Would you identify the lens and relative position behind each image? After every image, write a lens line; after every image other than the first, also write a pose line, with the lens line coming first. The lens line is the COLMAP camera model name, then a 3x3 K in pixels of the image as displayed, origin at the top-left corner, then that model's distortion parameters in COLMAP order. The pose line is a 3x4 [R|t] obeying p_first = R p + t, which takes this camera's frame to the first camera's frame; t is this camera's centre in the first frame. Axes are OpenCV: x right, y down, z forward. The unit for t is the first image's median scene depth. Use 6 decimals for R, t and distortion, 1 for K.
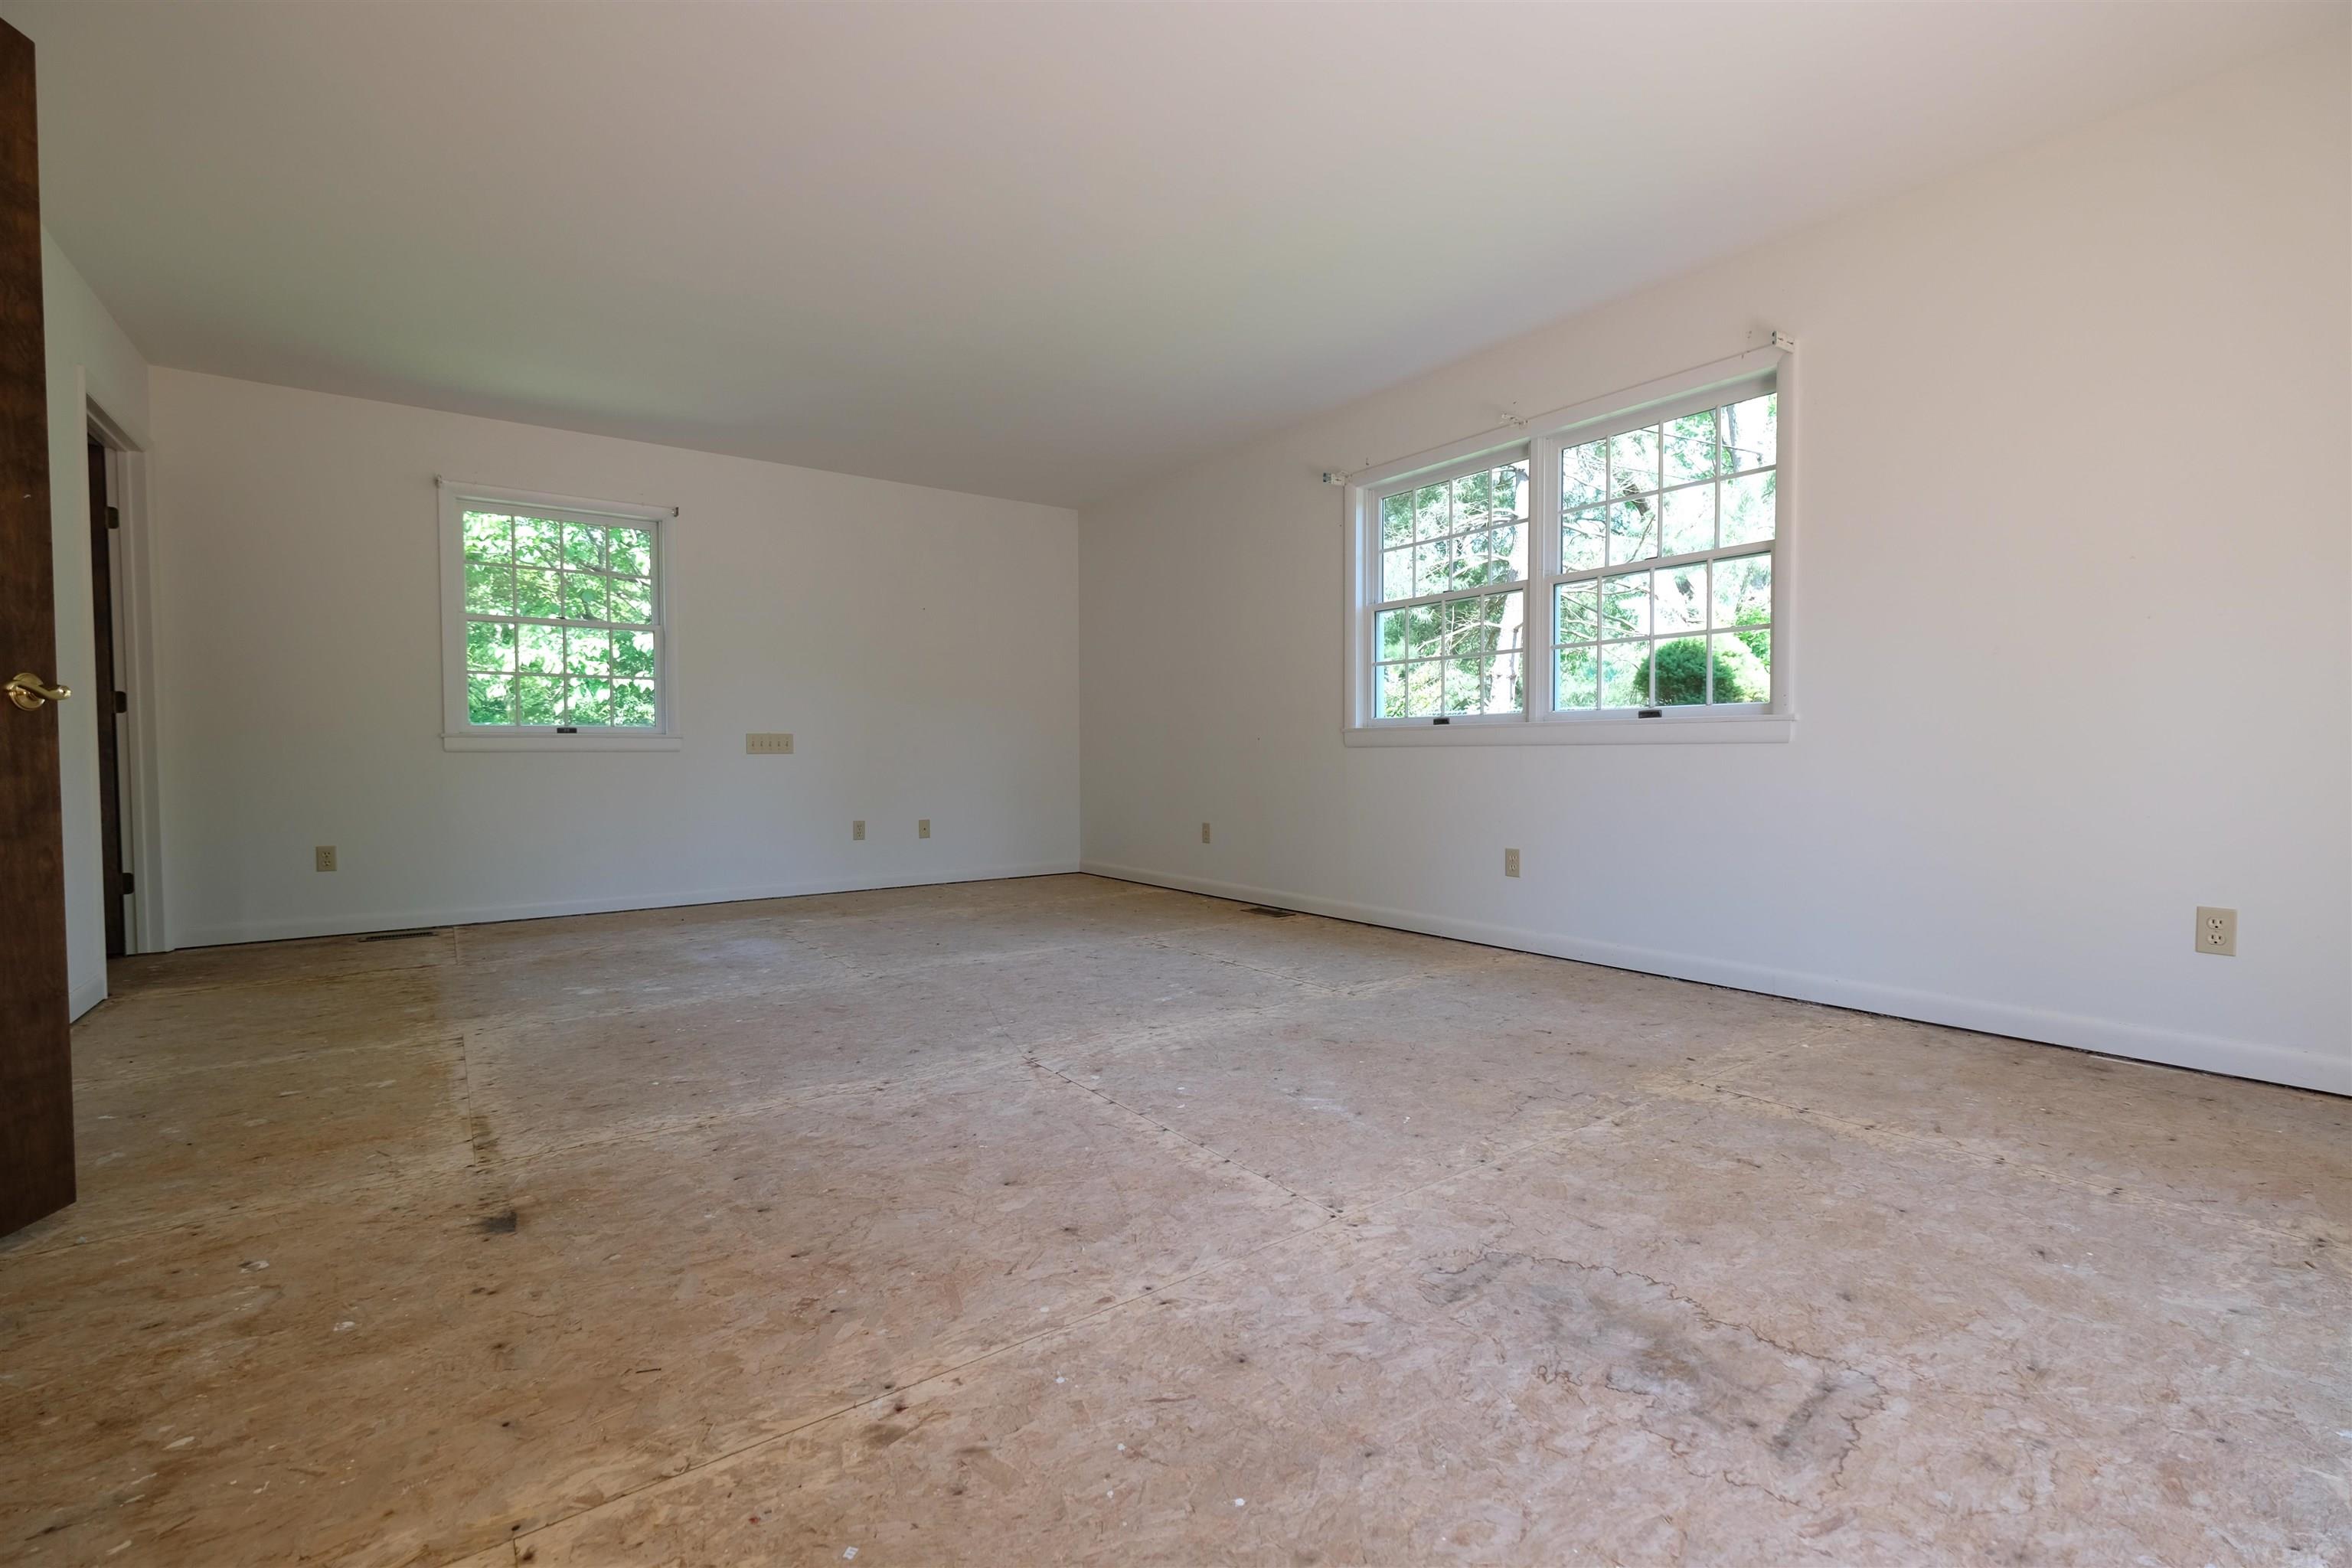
lens RADIAL K [[1022.6, 0, 1176.0], [0, 1022.6, 784.0], [0, 0, 1]] dist [-0.000281, -0.000013]
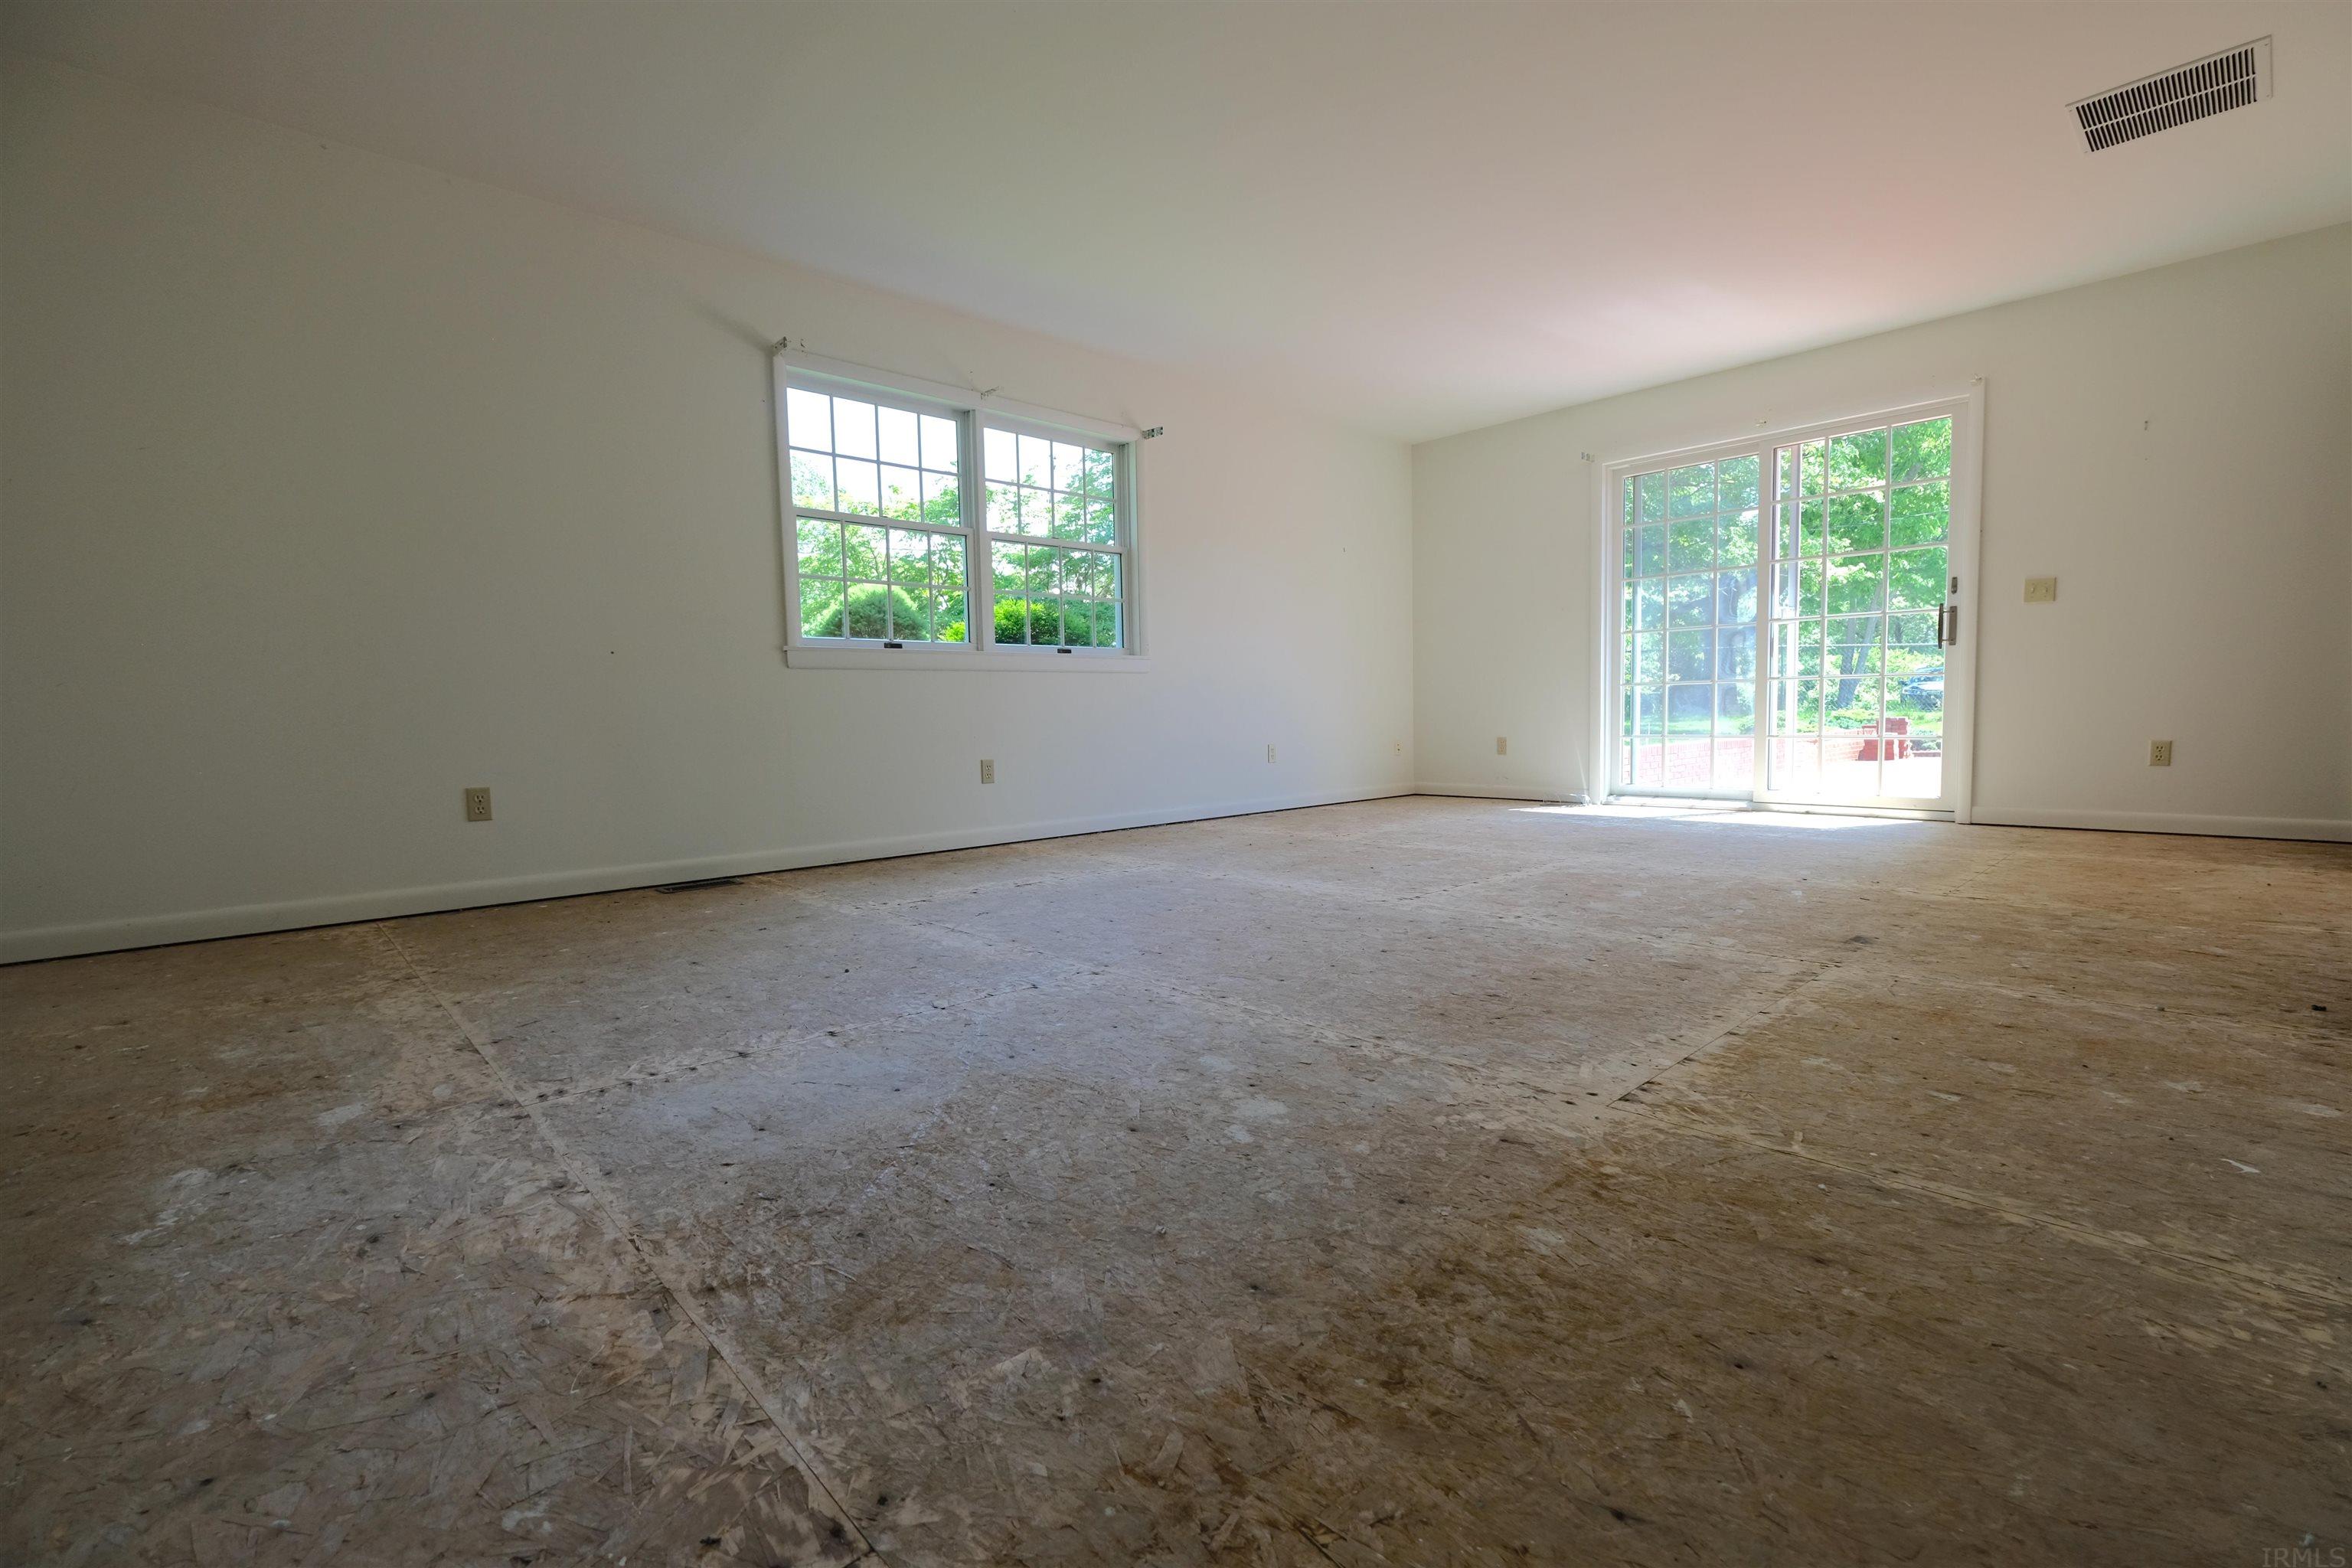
lens RADIAL K [[1022.6, 0, 1176.0], [0, 1022.6, 784.0], [0, 0, 1]] dist [-0.000281, -0.000013]
pose [[-0.124817, -0.059547, 0.990391, -1.398473], [0.053451, 0.996344, 0.066641, 0.040588], [-0.990739, 0.061255, -0.121177, 1.510361]]
